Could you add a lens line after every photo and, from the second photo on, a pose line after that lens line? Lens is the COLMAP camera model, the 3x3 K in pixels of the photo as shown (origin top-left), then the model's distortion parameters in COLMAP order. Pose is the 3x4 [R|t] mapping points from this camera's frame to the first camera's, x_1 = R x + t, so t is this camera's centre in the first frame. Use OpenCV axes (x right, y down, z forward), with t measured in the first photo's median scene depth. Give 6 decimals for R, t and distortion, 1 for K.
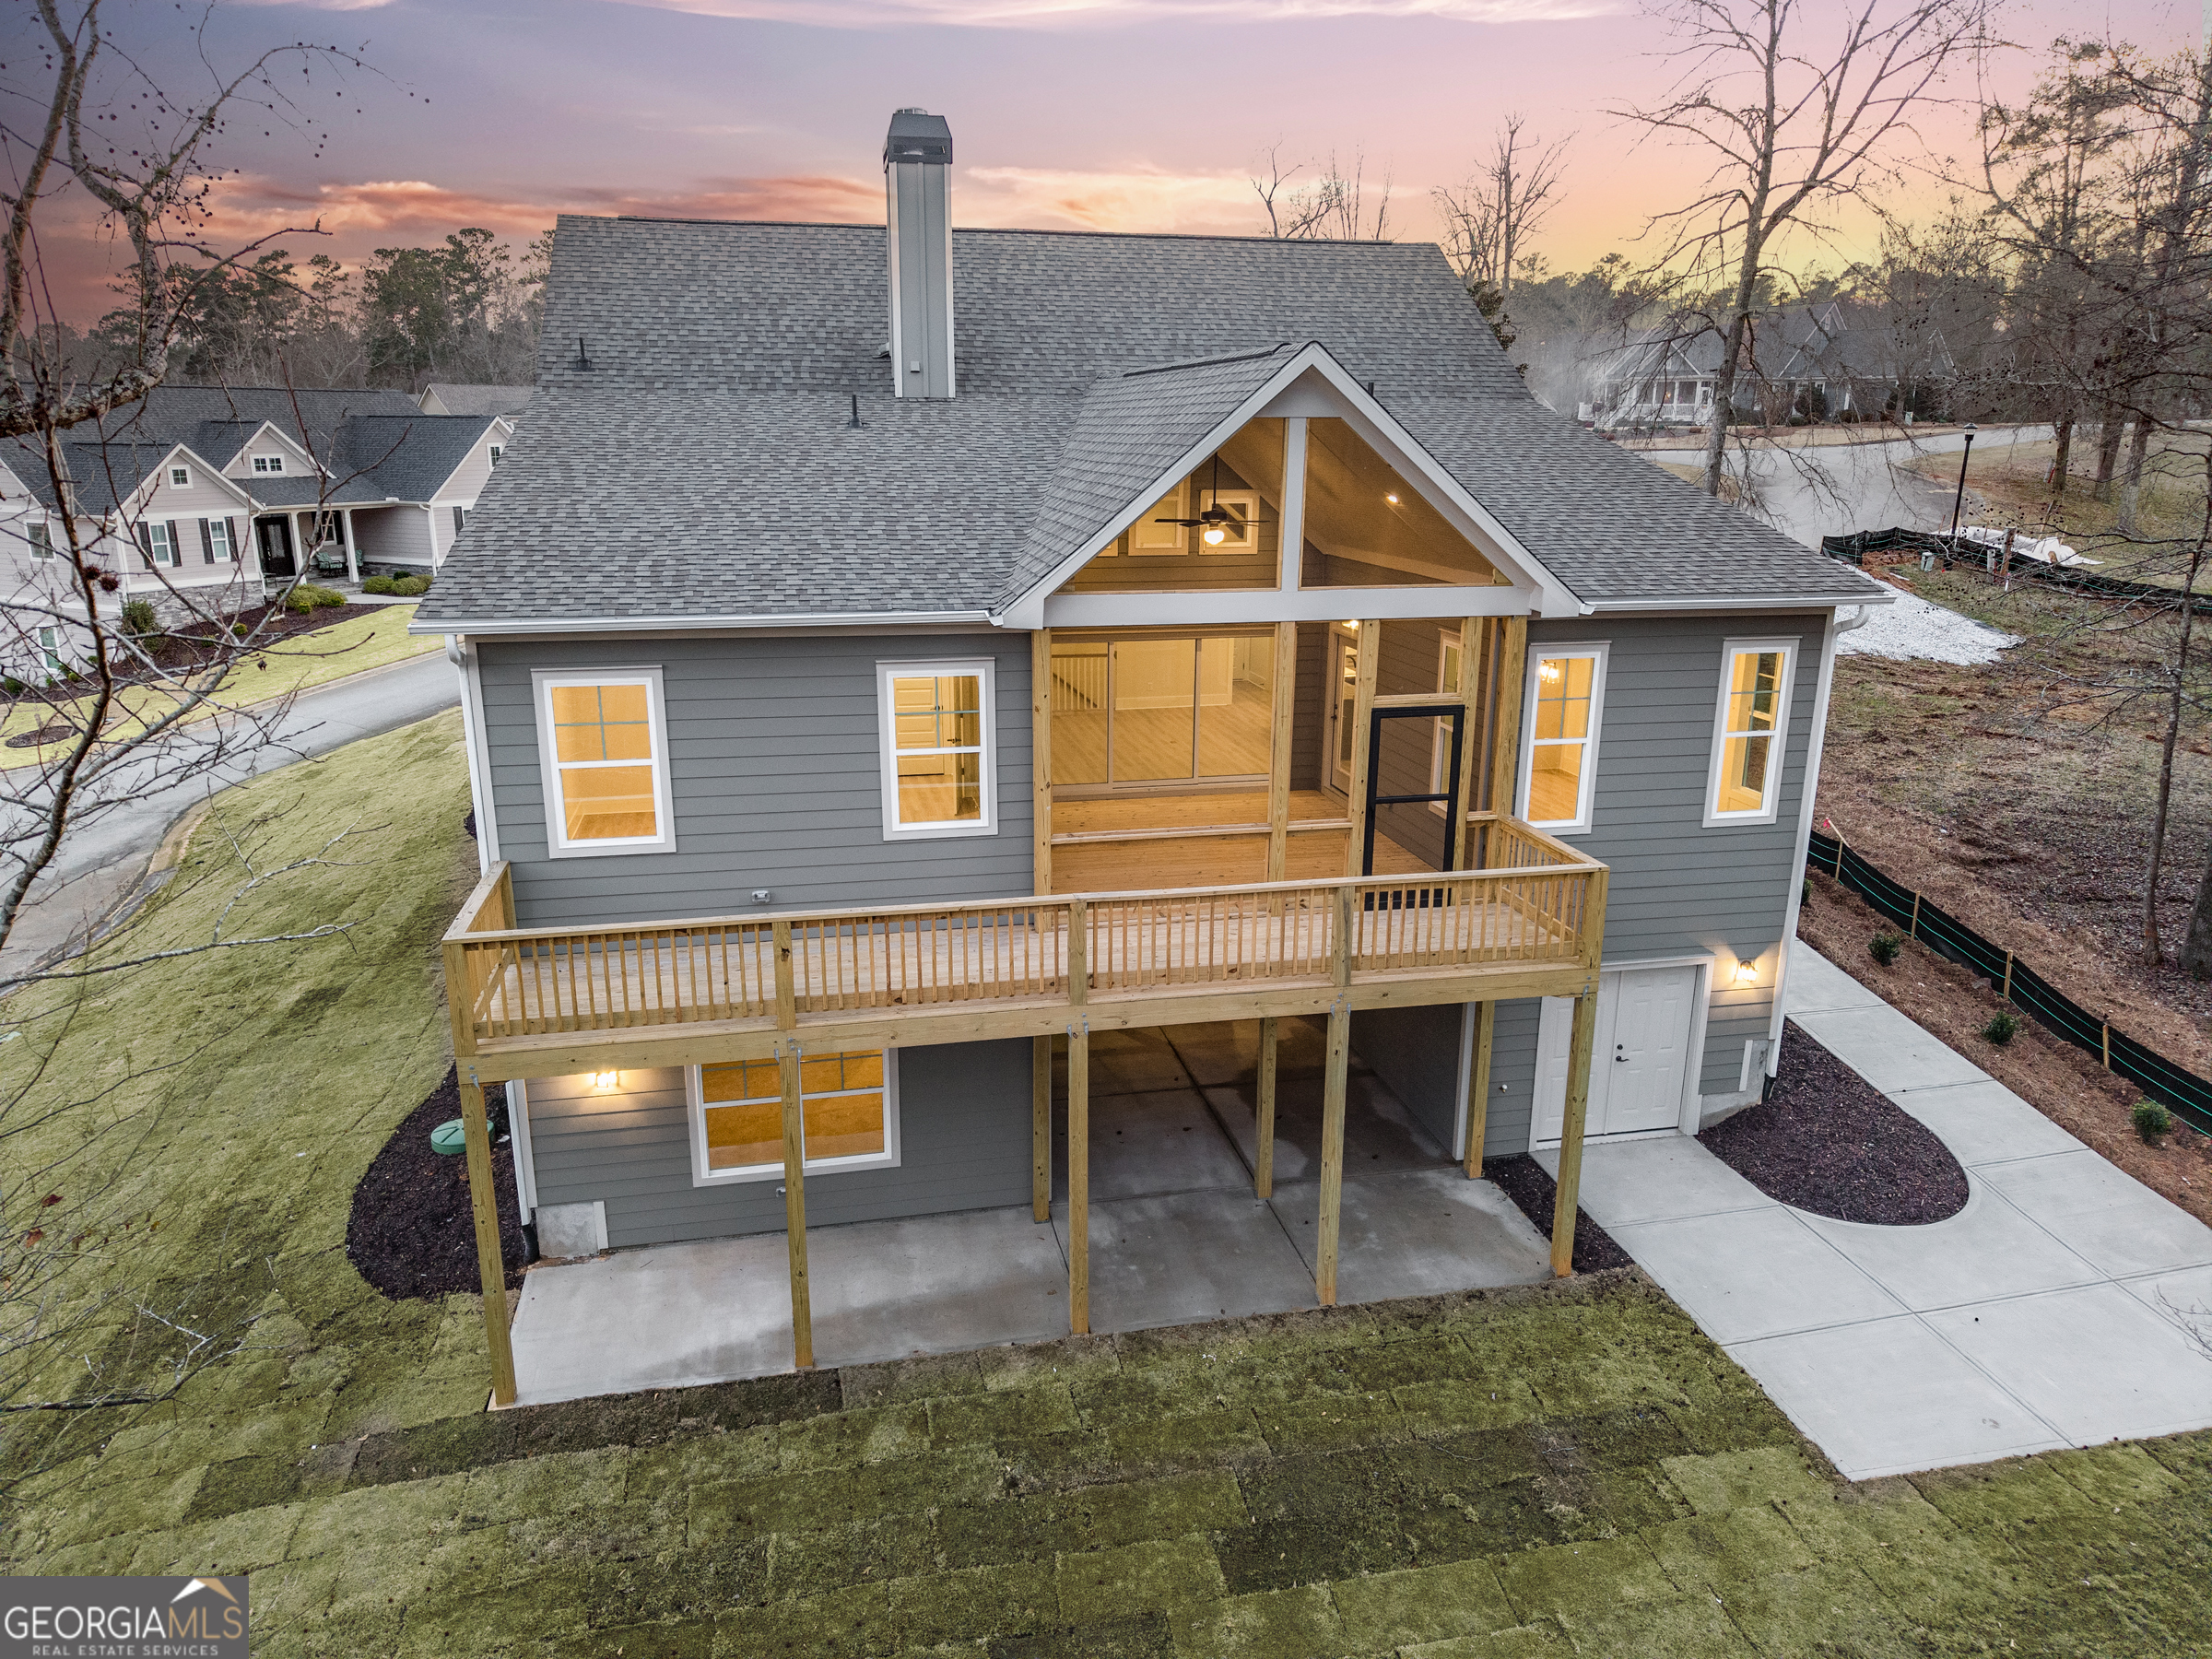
lens RADIAL K [[1476.1, 0, 1106.0], [0, 1476.1, 829.5], [0, 0, 1]] dist [0.013680, -0.007105]
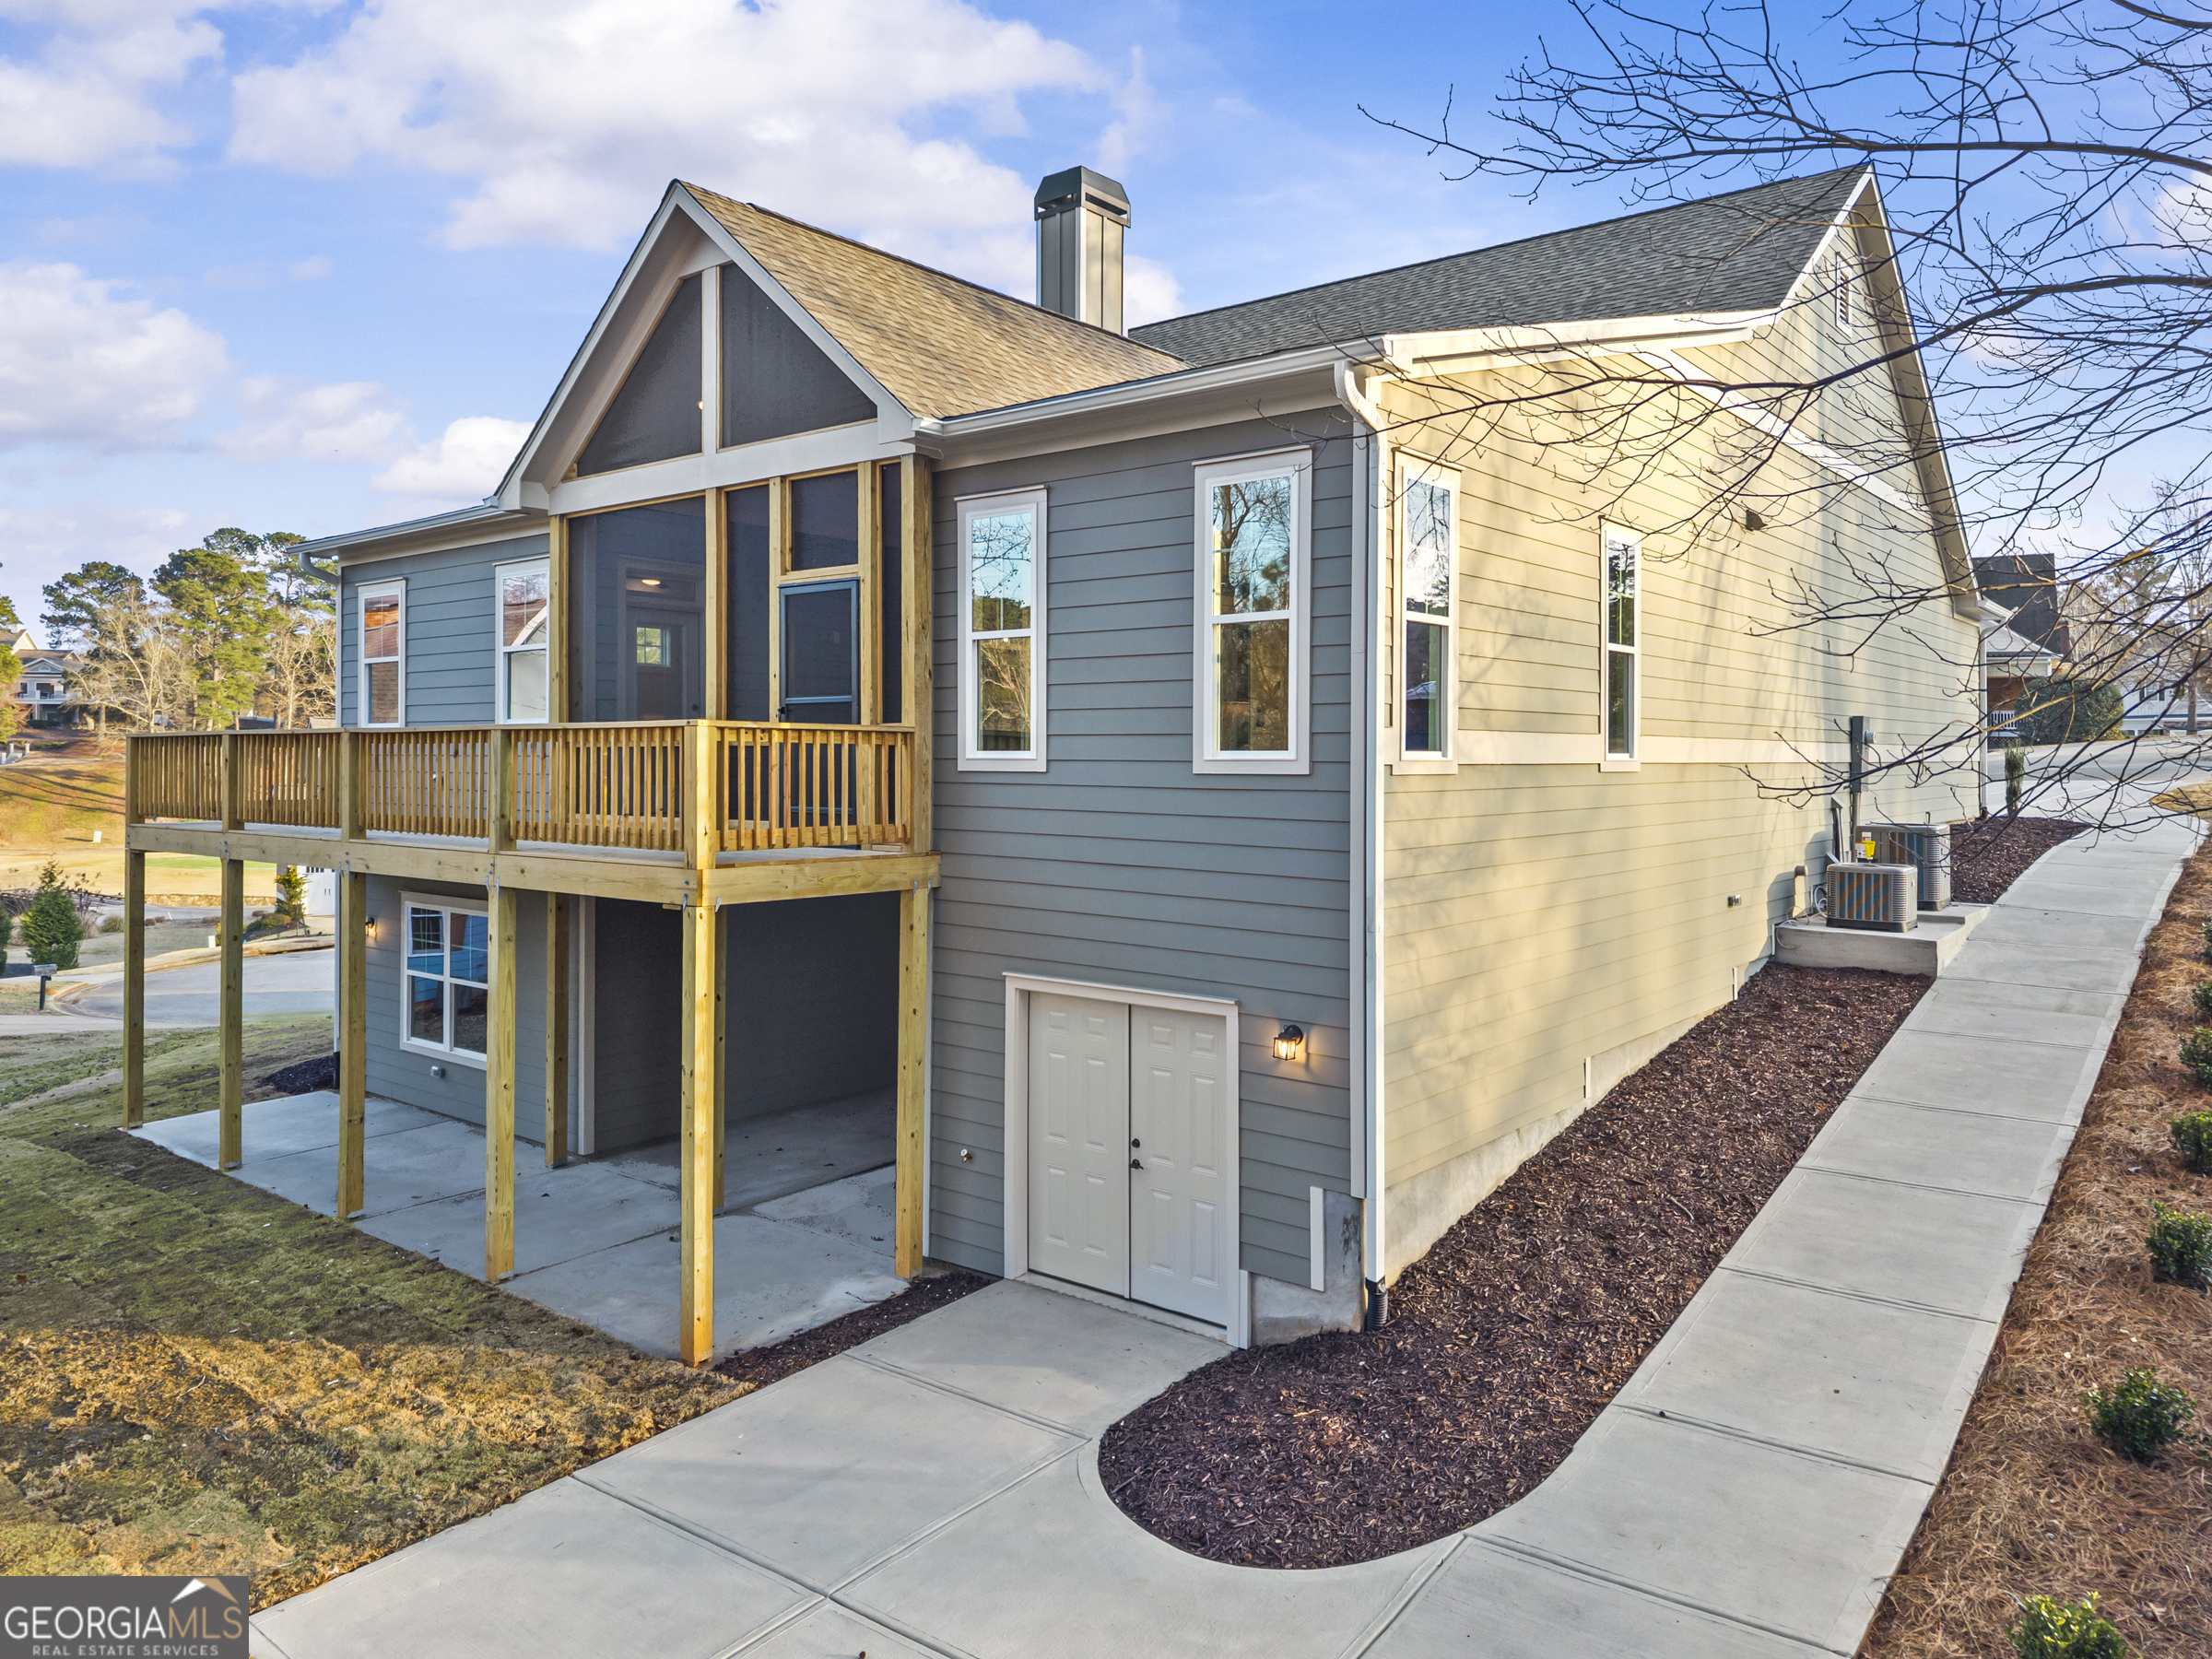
lens RADIAL K [[1509.8, 0, 1103.6], [0, 1509.8, 743.7], [0, 0, 1]] dist [0.012759, -0.004557]
pose [[0.626741, -0.011608, -0.779141, 0.928916], [-0.204697, 0.962320, -0.178995, 0.114962], [0.751861, 0.271671, 0.600750, 0.638993]]
